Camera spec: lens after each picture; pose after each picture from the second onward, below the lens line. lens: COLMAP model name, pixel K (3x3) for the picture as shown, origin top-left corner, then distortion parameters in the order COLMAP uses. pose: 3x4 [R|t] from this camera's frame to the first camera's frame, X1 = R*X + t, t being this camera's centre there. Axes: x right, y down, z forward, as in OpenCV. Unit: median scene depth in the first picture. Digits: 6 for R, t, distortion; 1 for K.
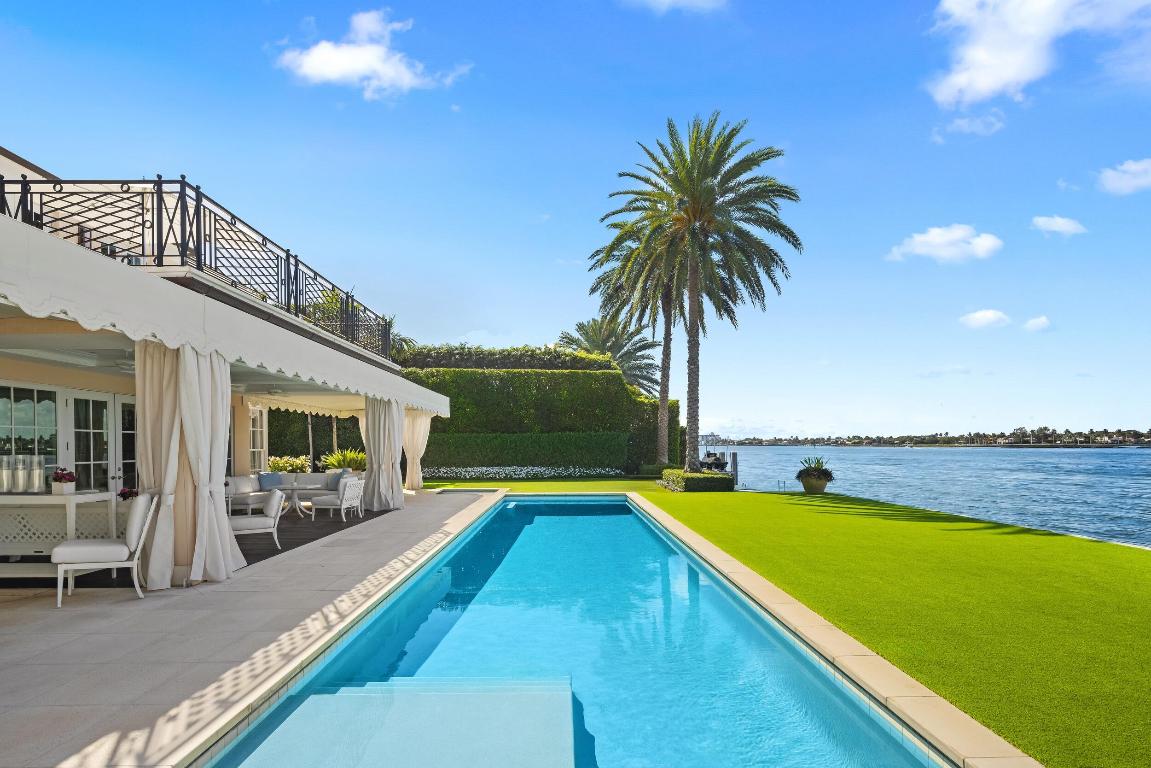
lens RADIAL K [[563.8, 0, 572.7], [0, 563.8, 452.8], [0, 0, 1]] dist [0.002025, -0.000659]
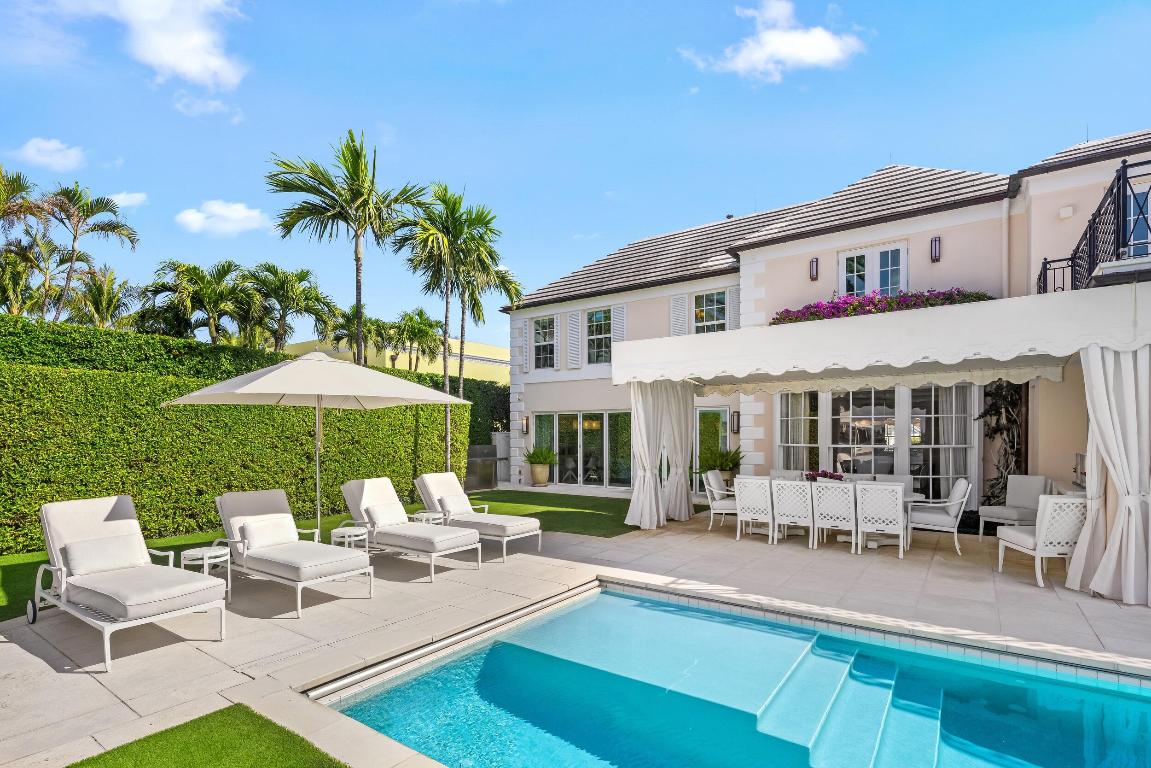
lens RADIAL K [[555.3, 0, 573.6], [0, 555.3, 442.0], [0, 0, 1]] dist [-0.004904, -0.001457]
pose [[-0.582719, 0.014899, -0.812537, 0.183697], [-0.005804, 0.999730, 0.022494, -0.012570], [0.812653, 0.017824, -0.582475, 0.254959]]
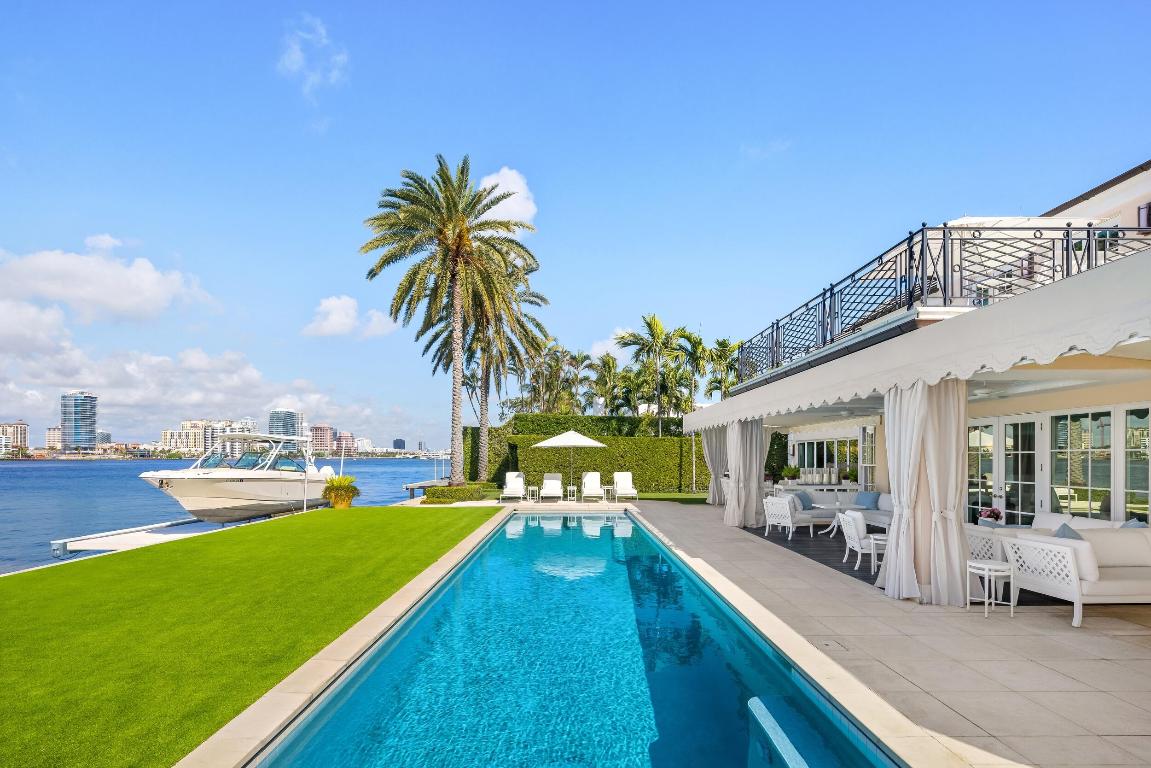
lens RADIAL K [[563.2, 0, 554.8], [0, 563.2, 459.5], [0, 0, 1]] dist [-0.001459, -0.000543]
pose [[-0.999156, 0.006019, 0.040643, -0.023048], [0.006747, 0.999819, 0.017782, -0.024198], [-0.040529, 0.018041, -0.999015, 1.057594]]
